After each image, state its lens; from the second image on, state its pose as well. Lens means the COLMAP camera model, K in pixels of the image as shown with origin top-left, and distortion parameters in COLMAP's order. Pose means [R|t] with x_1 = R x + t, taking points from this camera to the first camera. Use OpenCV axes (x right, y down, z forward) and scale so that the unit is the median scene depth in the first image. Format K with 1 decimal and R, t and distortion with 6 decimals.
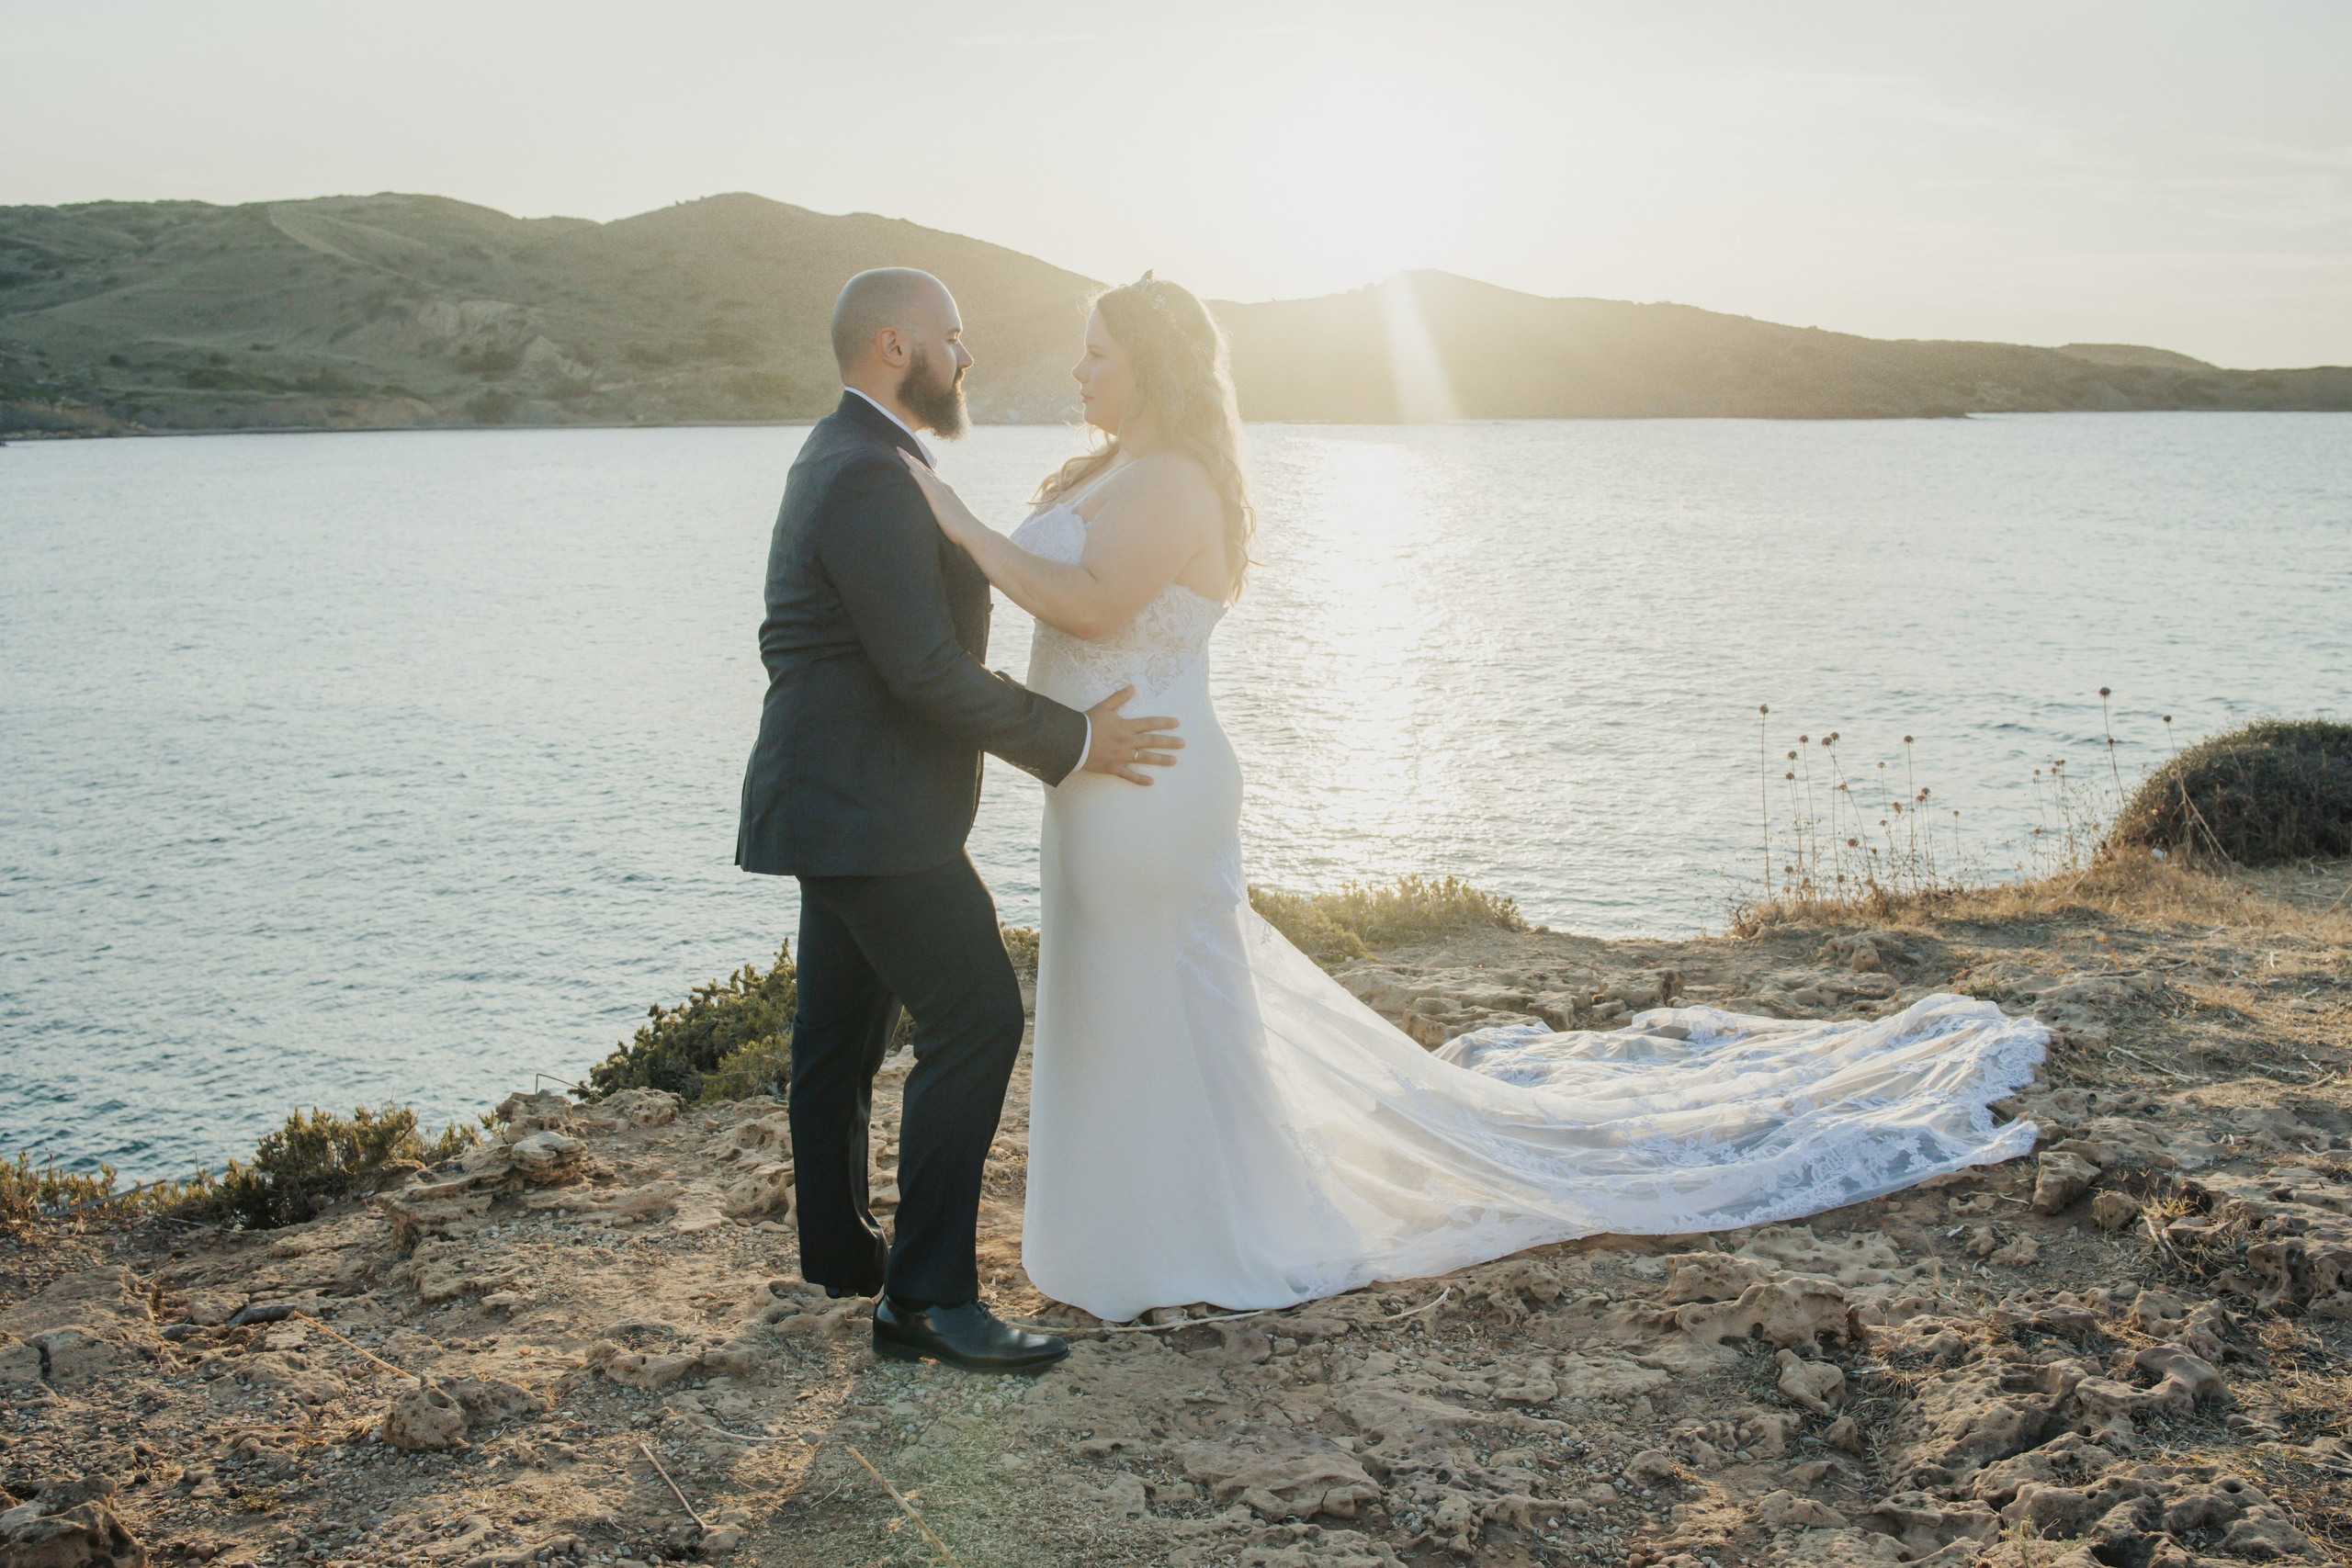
lens RADIAL K [[2366.3, 0, 1175.9], [0, 2366.3, 786.4], [0, 0, 1]] dist [-0.087264, 0.067604]
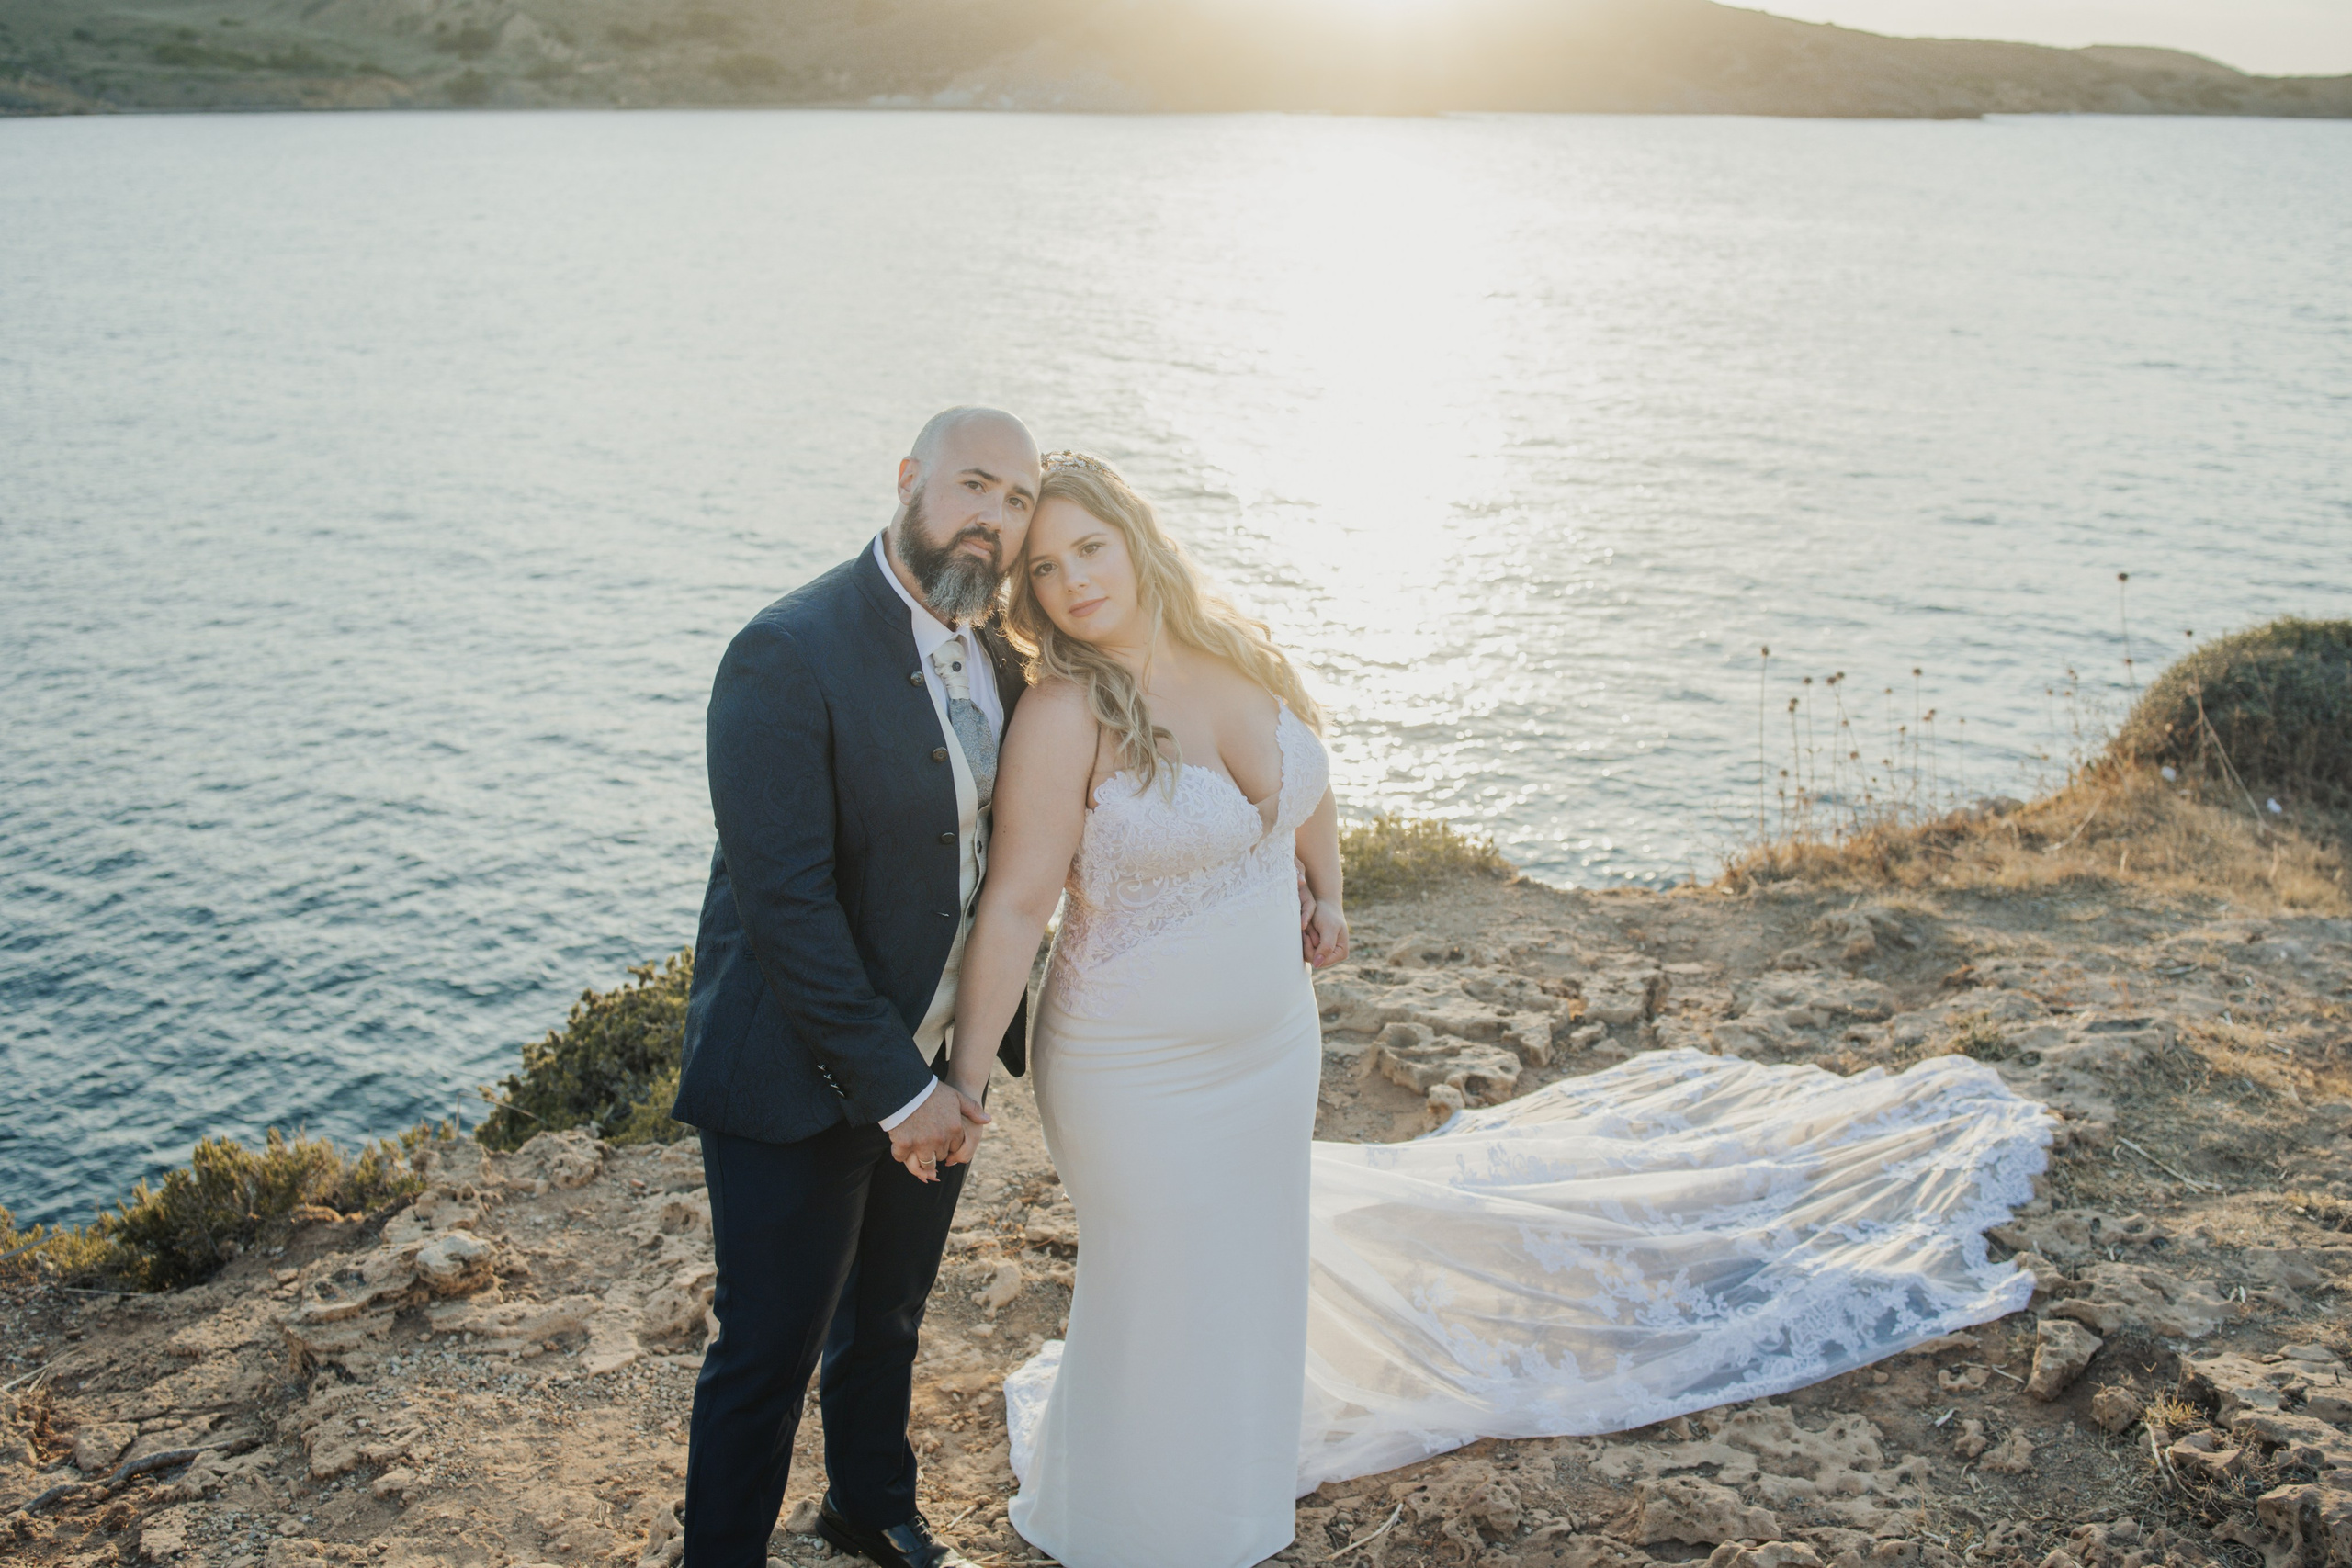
lens RADIAL K [[2366.3, 0, 1175.9], [0, 2366.3, 786.4], [0, 0, 1]] dist [-0.087264, 0.067604]
pose [[0.999905, 0.012902, 0.004761, 0.014346], [-0.013406, 0.991693, 0.127925, -0.149481], [-0.003071, -0.127977, 0.991772, 0.087709]]
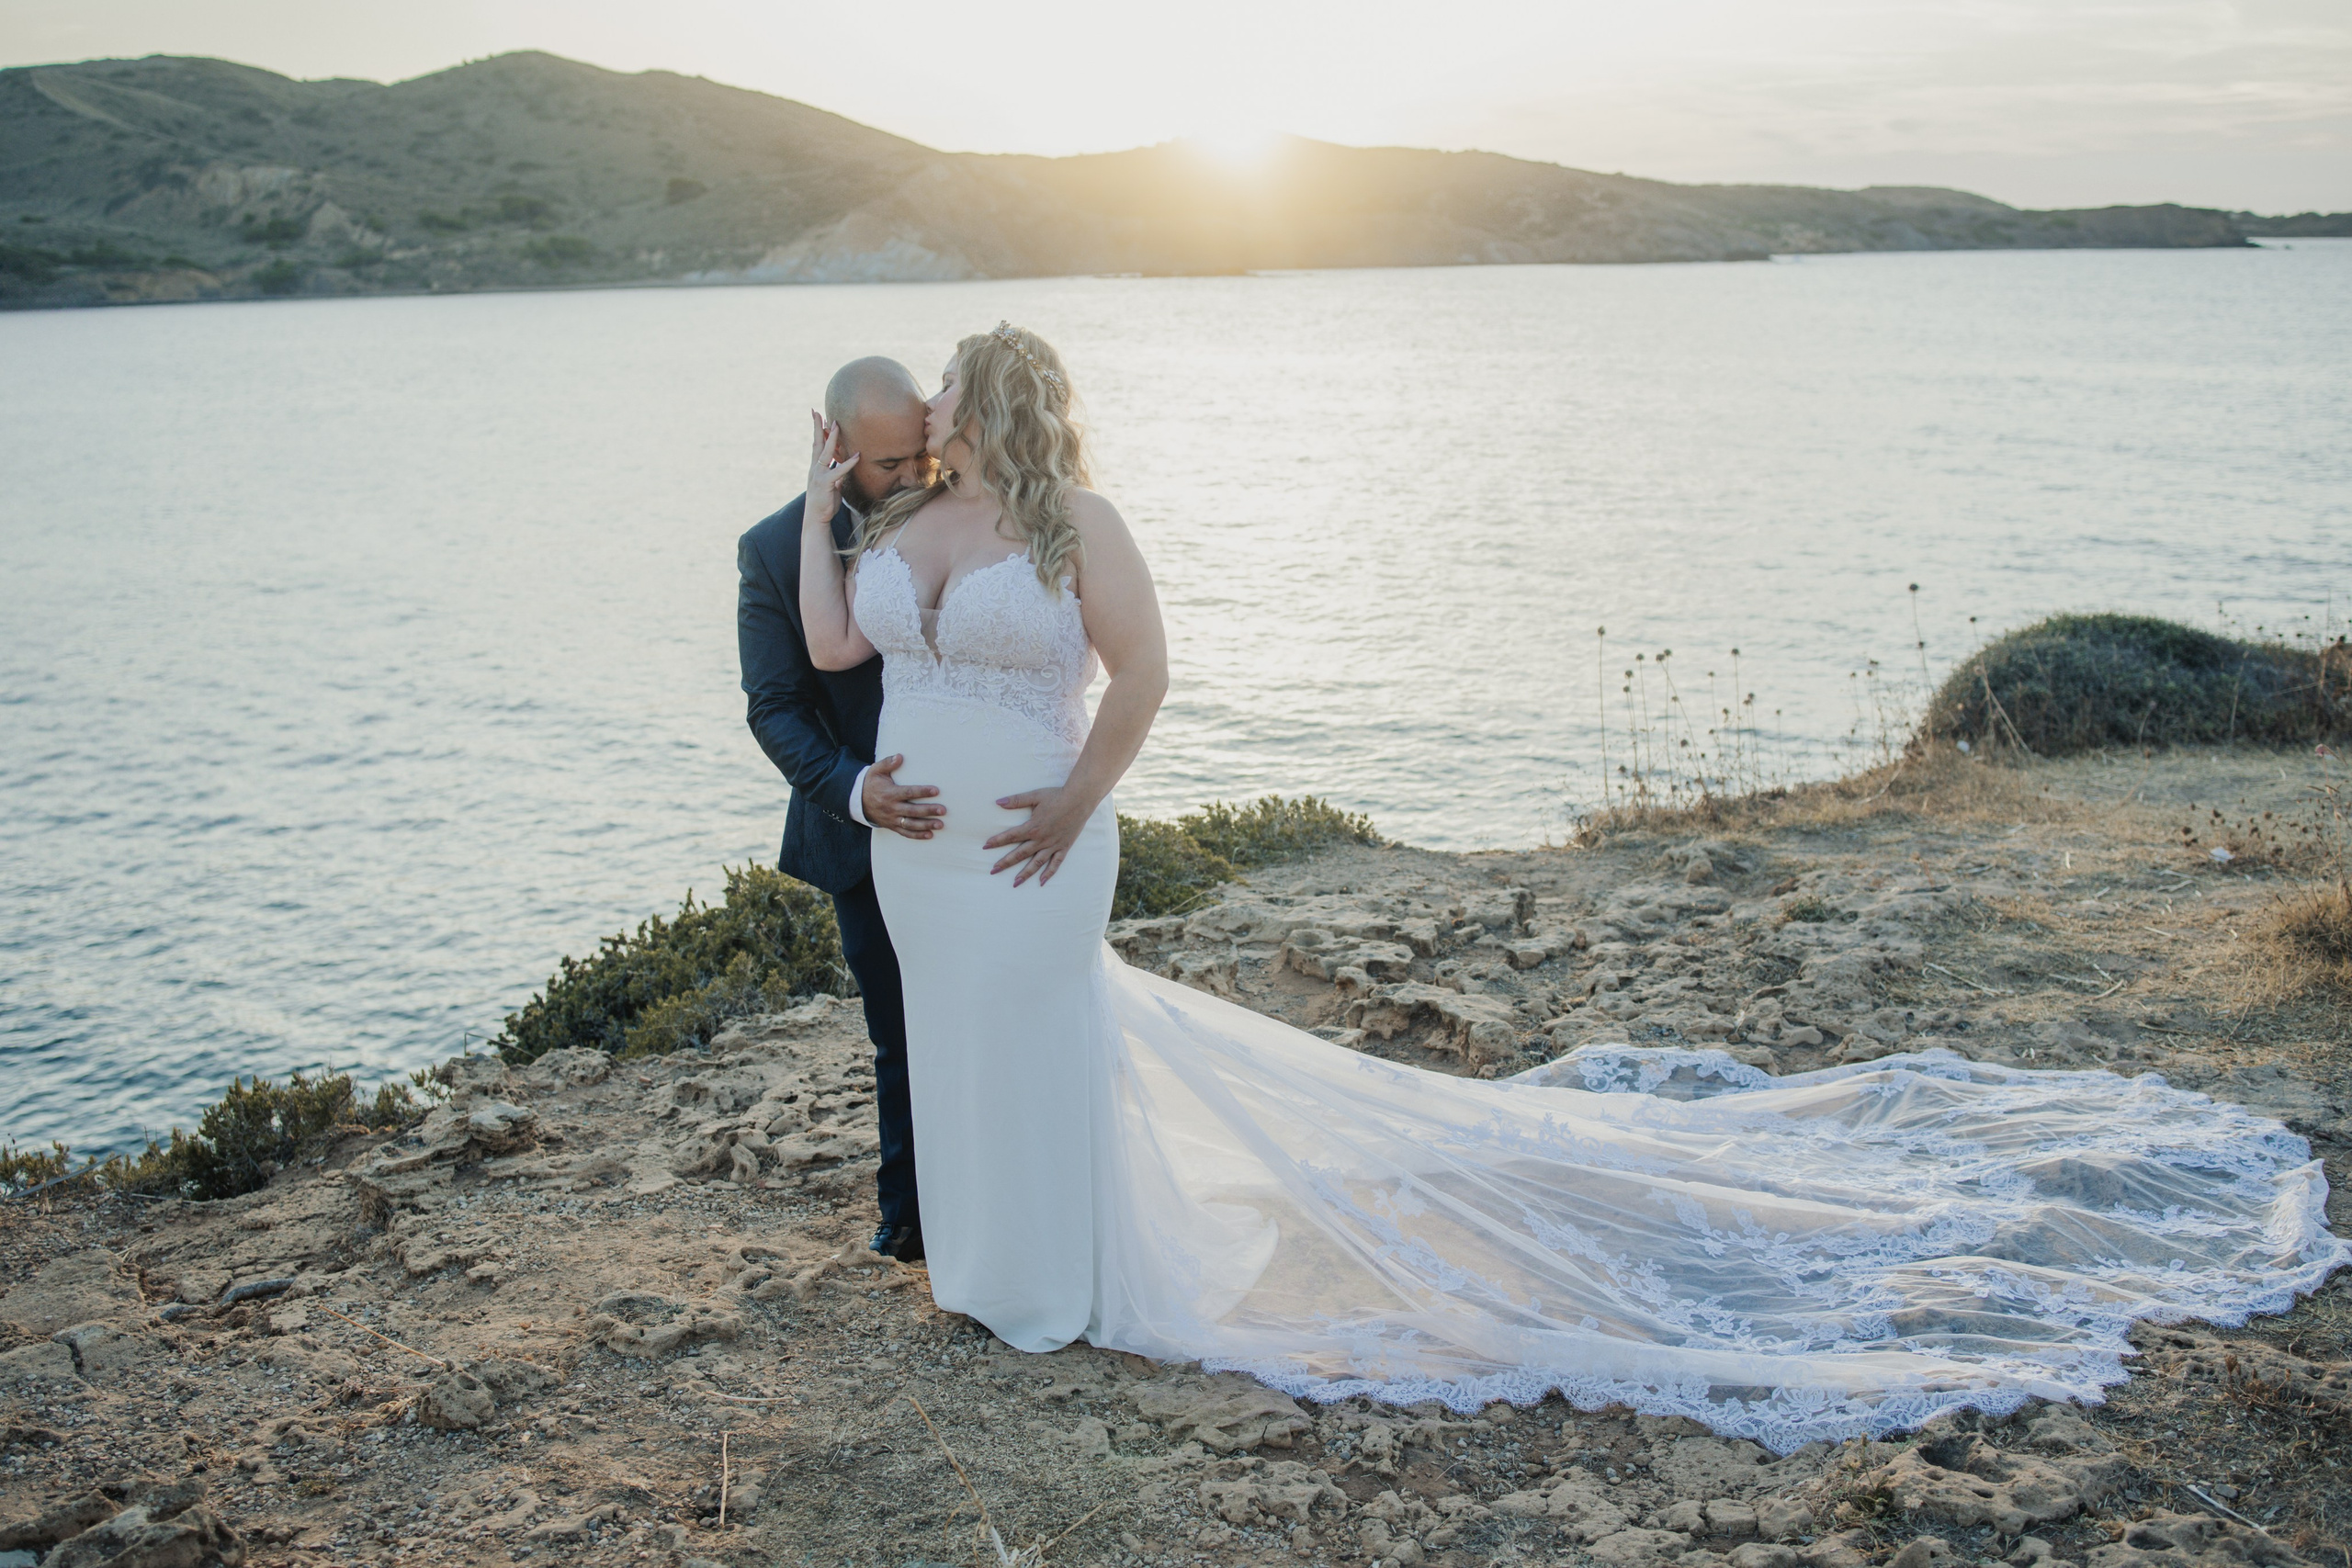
lens RADIAL K [[2366.3, 0, 1175.9], [0, 2366.3, 786.4], [0, 0, 1]] dist [-0.087264, 0.067604]
pose [[0.996733, -0.032277, 0.074043, -0.034057], [0.027742, 0.997723, 0.061472, -0.051866], [-0.075859, -0.059217, 0.995359, -0.076241]]
